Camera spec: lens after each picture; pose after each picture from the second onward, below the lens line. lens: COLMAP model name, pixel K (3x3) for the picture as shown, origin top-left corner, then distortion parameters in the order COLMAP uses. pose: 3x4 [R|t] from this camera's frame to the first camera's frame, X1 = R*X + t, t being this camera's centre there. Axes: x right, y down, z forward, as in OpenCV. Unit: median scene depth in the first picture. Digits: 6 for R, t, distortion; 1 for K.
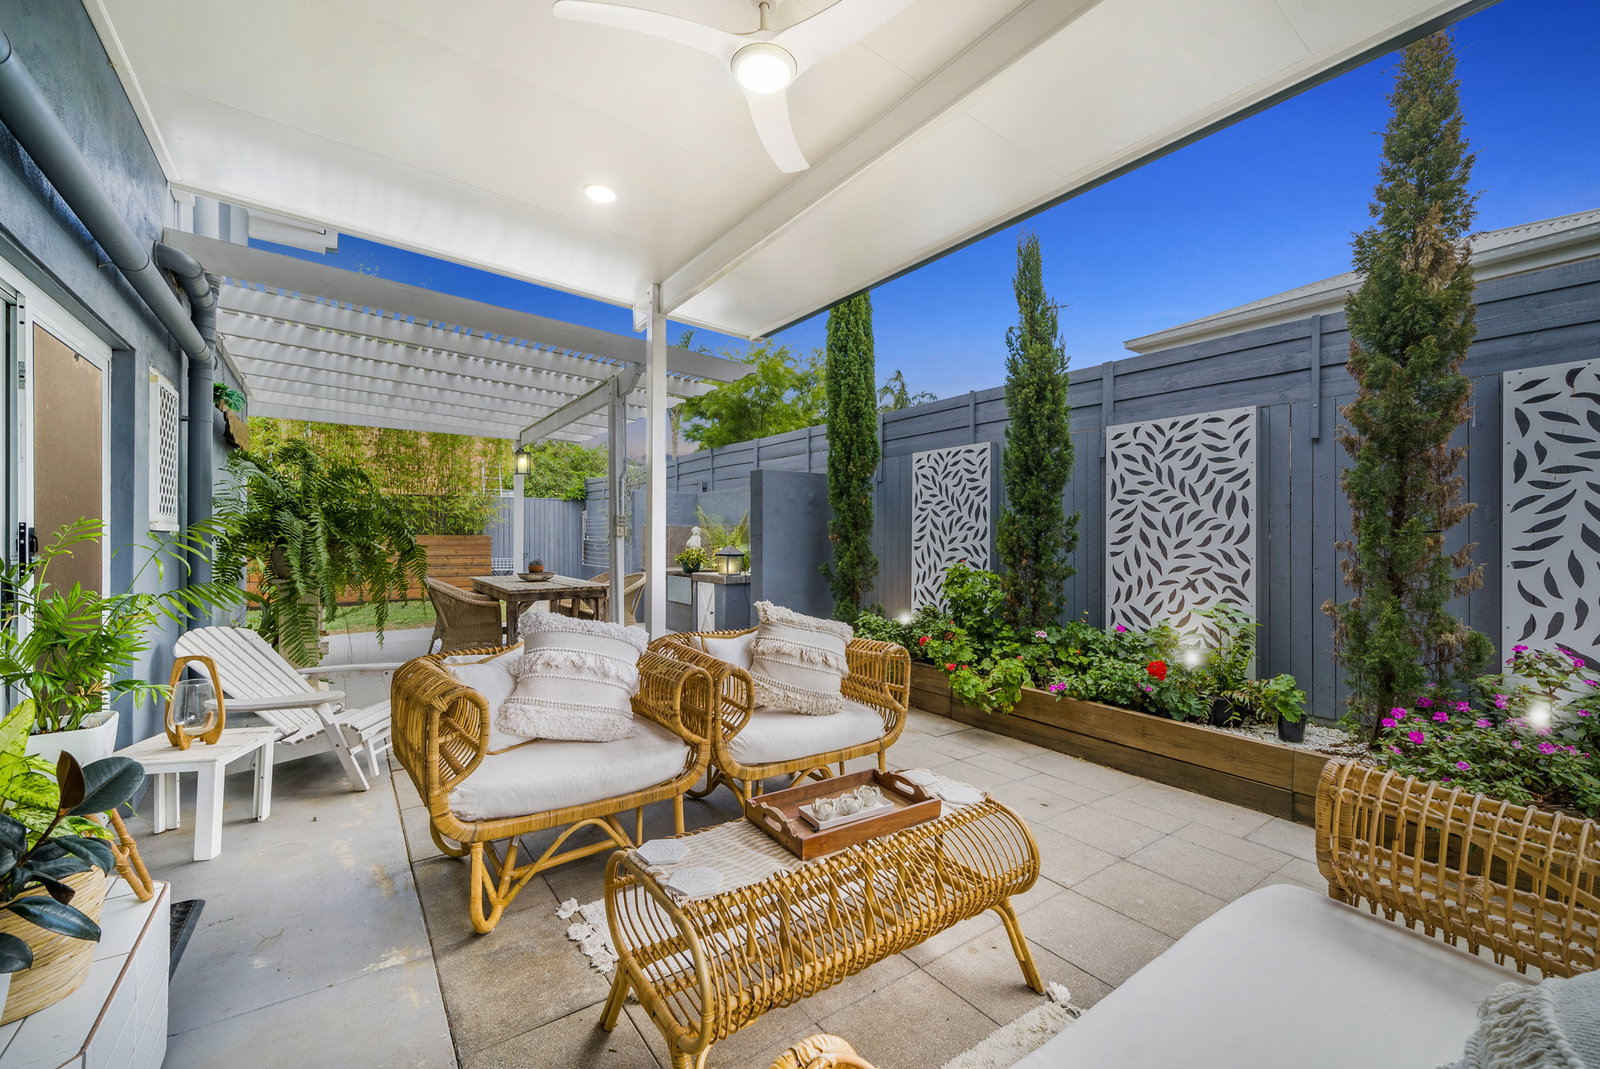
lens RADIAL K [[625.8, 0, 800.7], [0, 625.8, 543.8], [0, 0, 1]] dist [-0.000702, 0.000023]
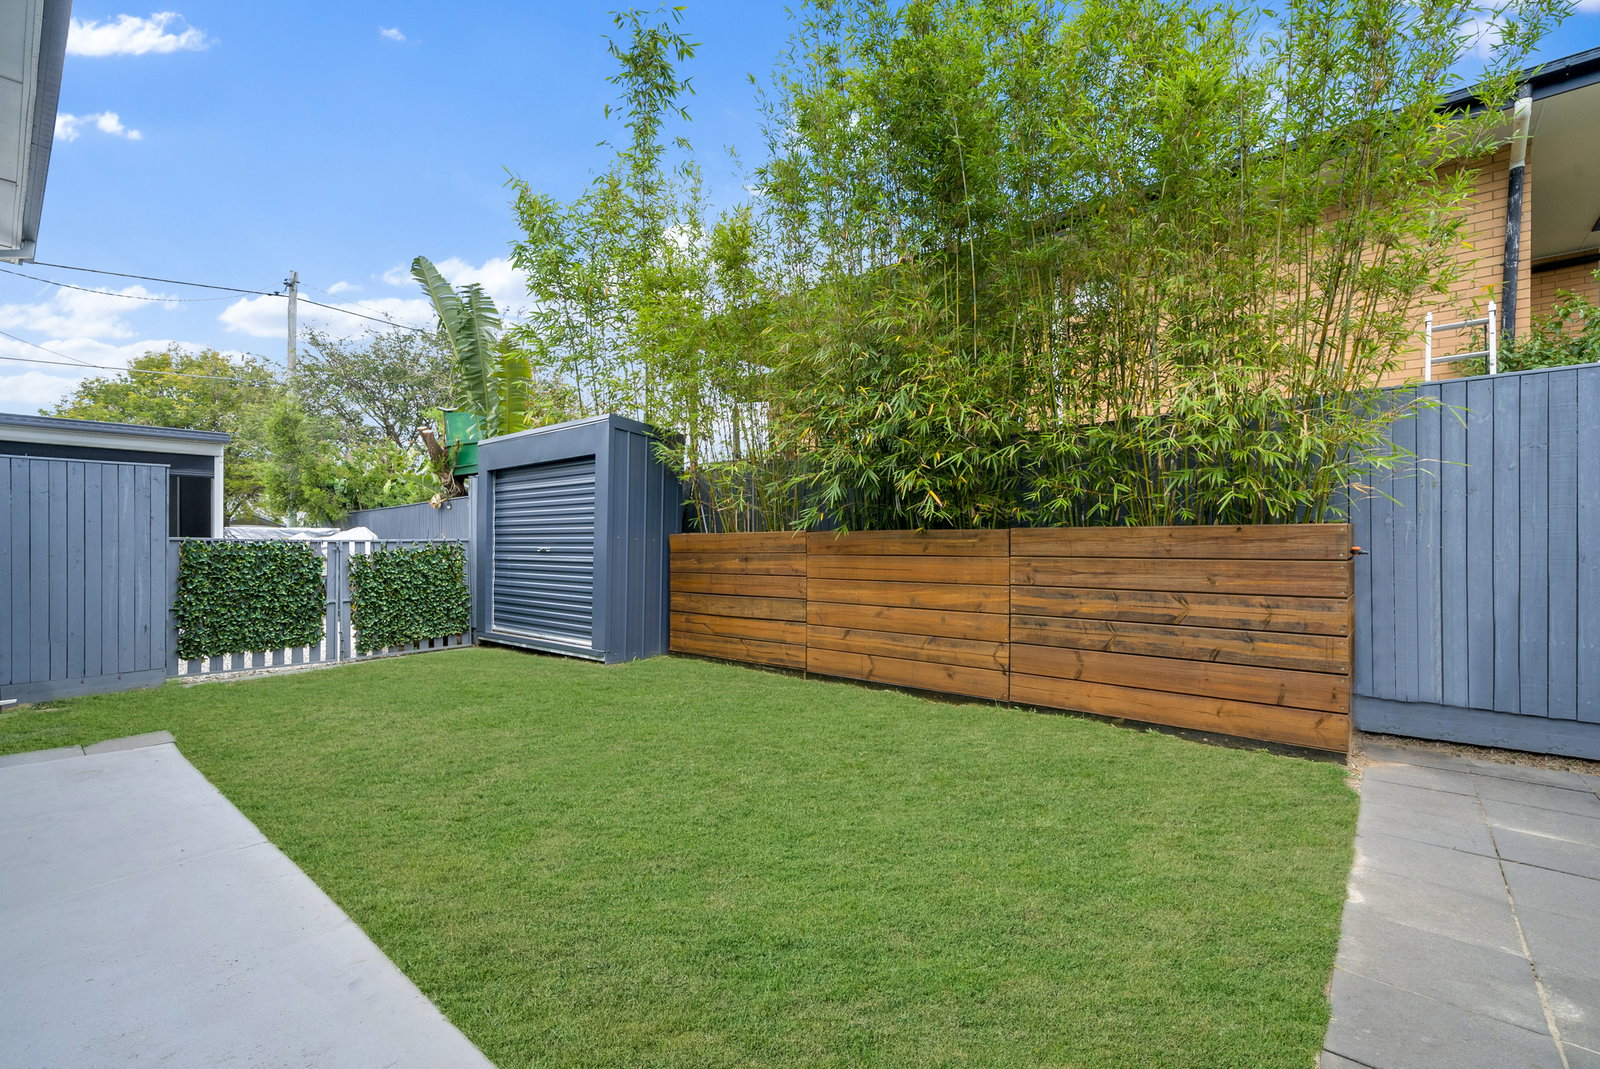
lens RADIAL K [[657.1, 0, 799.3], [0, 657.1, 541.5], [0, 0, 1]] dist [0.000654, 0.000122]
pose [[0.248747, -0.010159, -0.968515, -0.984197], [-0.000466, 0.999944, -0.010608, -0.007411], [0.968568, 0.003090, 0.248728, 2.447057]]
